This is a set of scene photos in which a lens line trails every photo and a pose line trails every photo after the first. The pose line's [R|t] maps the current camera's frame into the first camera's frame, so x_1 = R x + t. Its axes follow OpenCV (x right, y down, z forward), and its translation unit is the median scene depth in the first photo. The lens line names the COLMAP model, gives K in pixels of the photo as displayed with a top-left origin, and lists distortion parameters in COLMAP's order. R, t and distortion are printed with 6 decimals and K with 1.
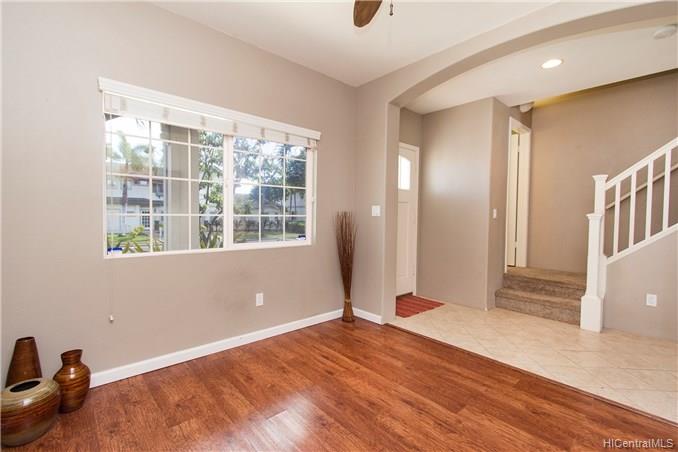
lens RADIAL K [[309.1, 0, 332.8], [0, 309.1, 226.0], [0, 0, 1]] dist [0.005943, -0.001409]
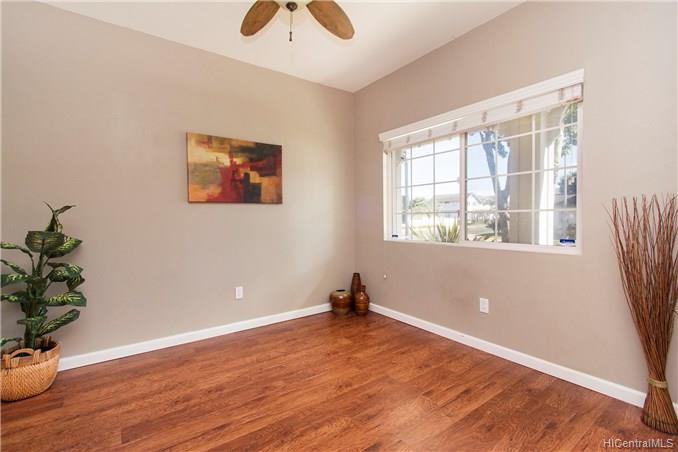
lens RADIAL K [[309.1, 0, 333.5], [0, 309.1, 223.2], [0, 0, 1]] dist [0.005943, -0.001409]
pose [[-0.121858, 0.001056, -0.992547, 0.804656], [-0.027171, 0.999621, 0.004399, 0.012564], [0.992176, 0.027505, -0.121783, 0.778387]]
